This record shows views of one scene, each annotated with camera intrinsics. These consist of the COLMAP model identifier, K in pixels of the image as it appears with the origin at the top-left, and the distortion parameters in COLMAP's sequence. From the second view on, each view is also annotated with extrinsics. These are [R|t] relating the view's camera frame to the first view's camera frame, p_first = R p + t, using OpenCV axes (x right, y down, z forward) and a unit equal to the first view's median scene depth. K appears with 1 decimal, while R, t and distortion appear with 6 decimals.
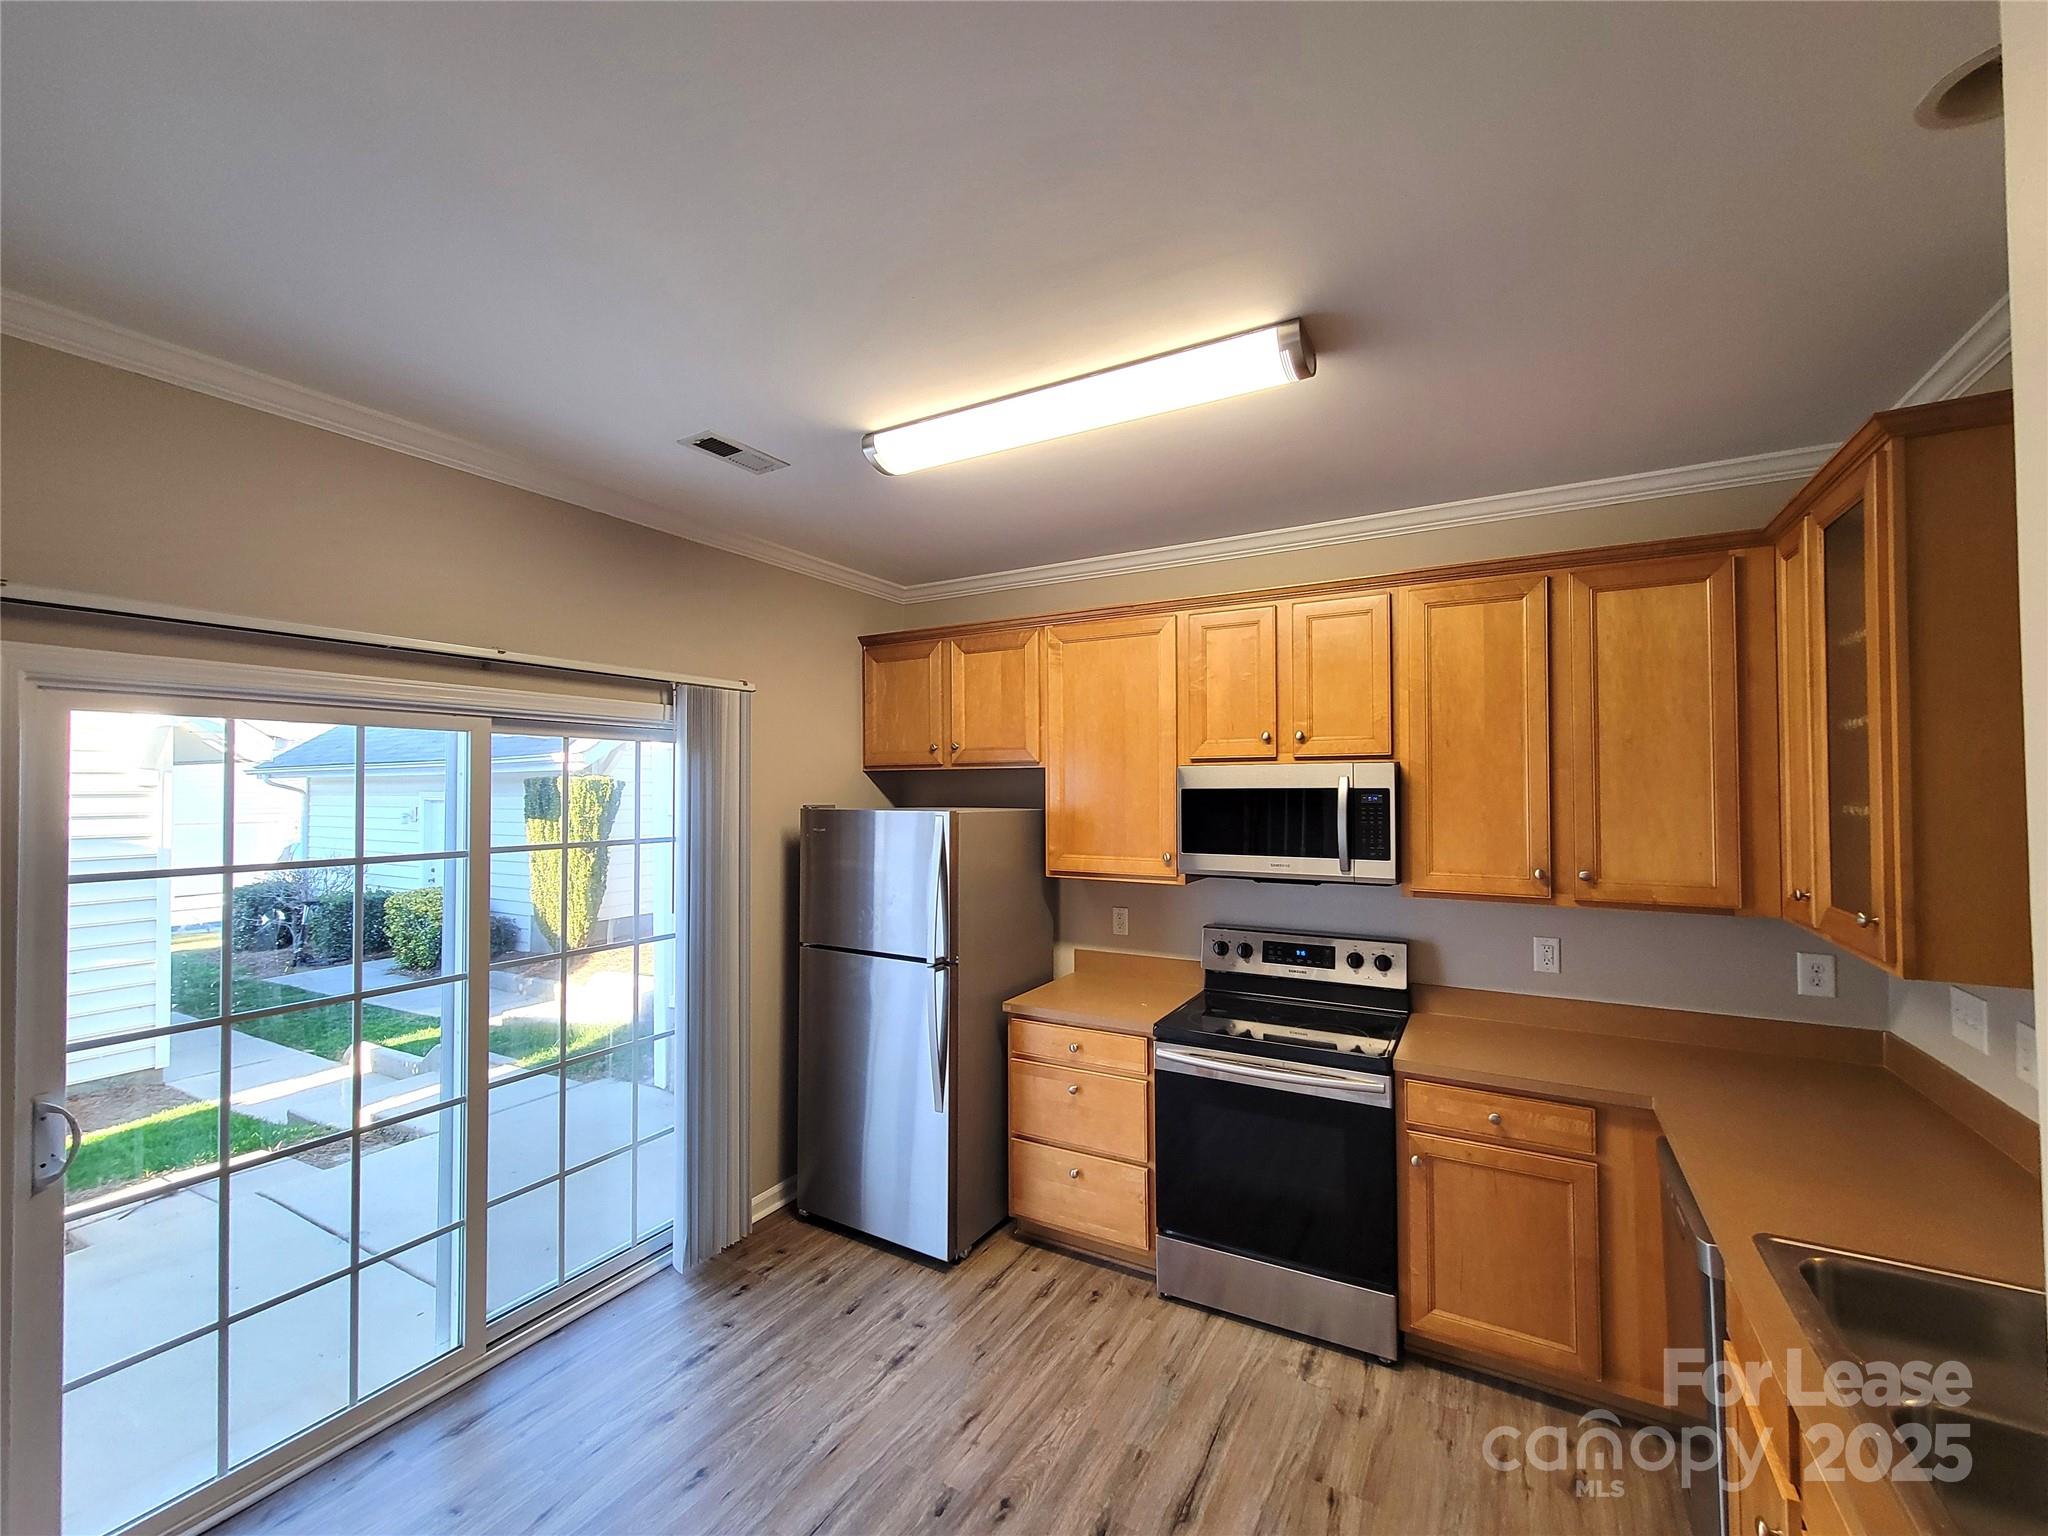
lens RADIAL K [[831.2, 0, 1034.0], [0, 831.2, 774.8], [0, 0, 1]] dist [0.002614, -0.000839]
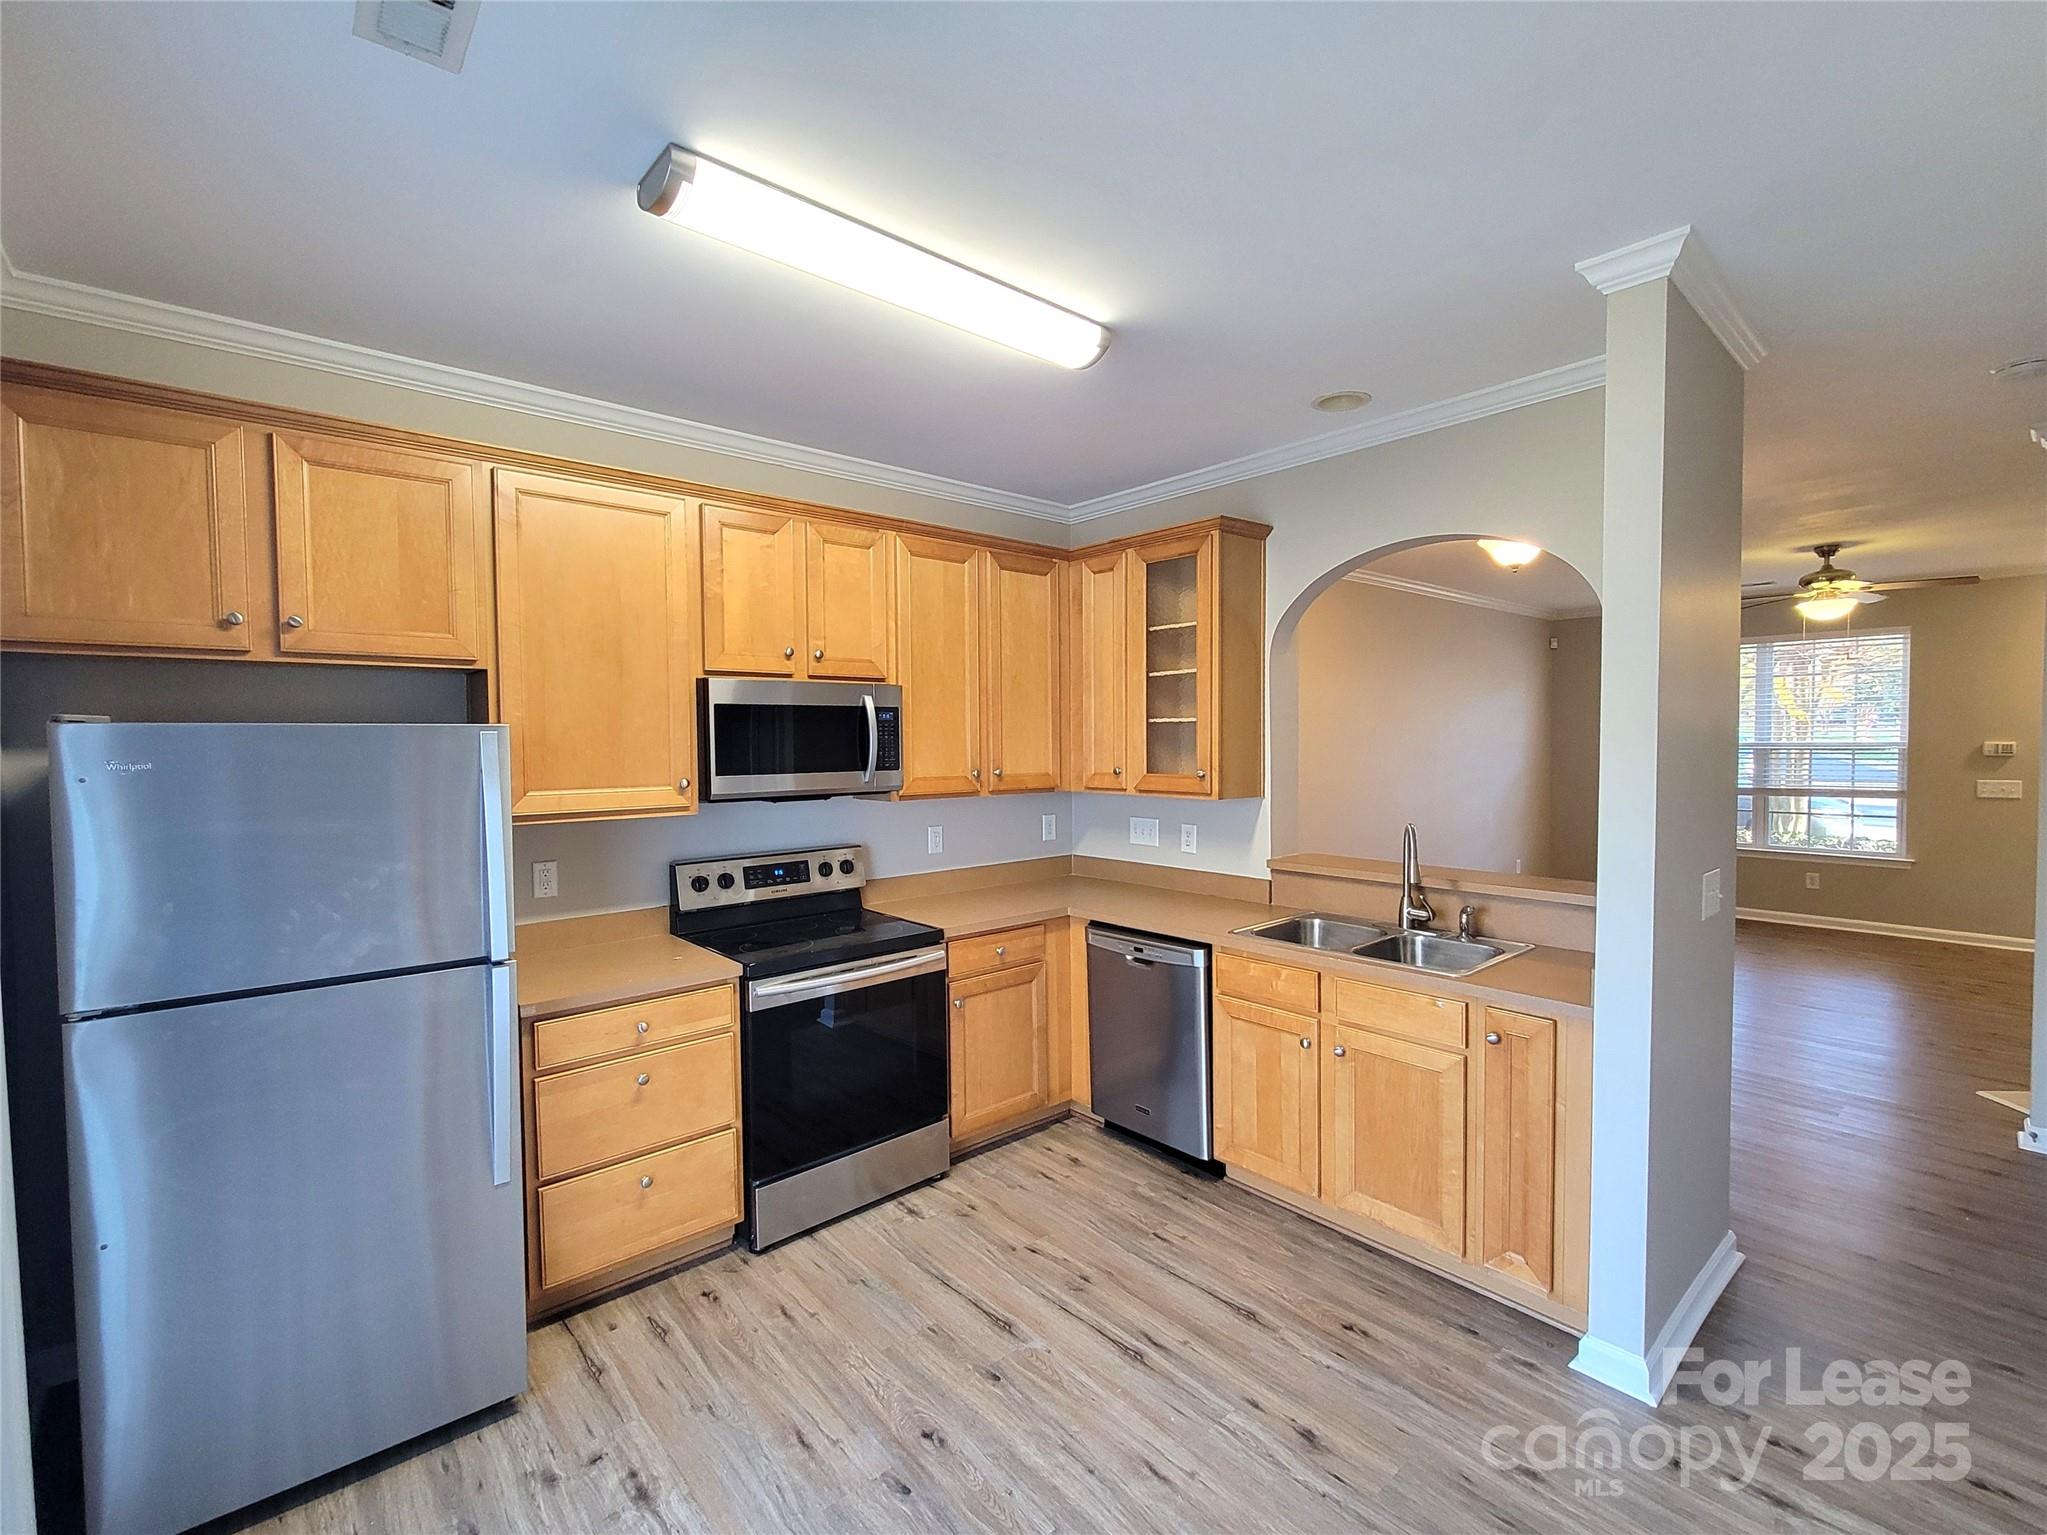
lens RADIAL K [[907.1, 0, 1031.3], [0, 907.1, 768.9], [0, 0, 1]] dist [0.002838, 0.000361]
pose [[0.329728, -0.037249, 0.943341, -0.699470], [-0.015204, 0.998882, 0.044756, 0.041897], [-0.943954, -0.029100, 0.328793, 0.411451]]
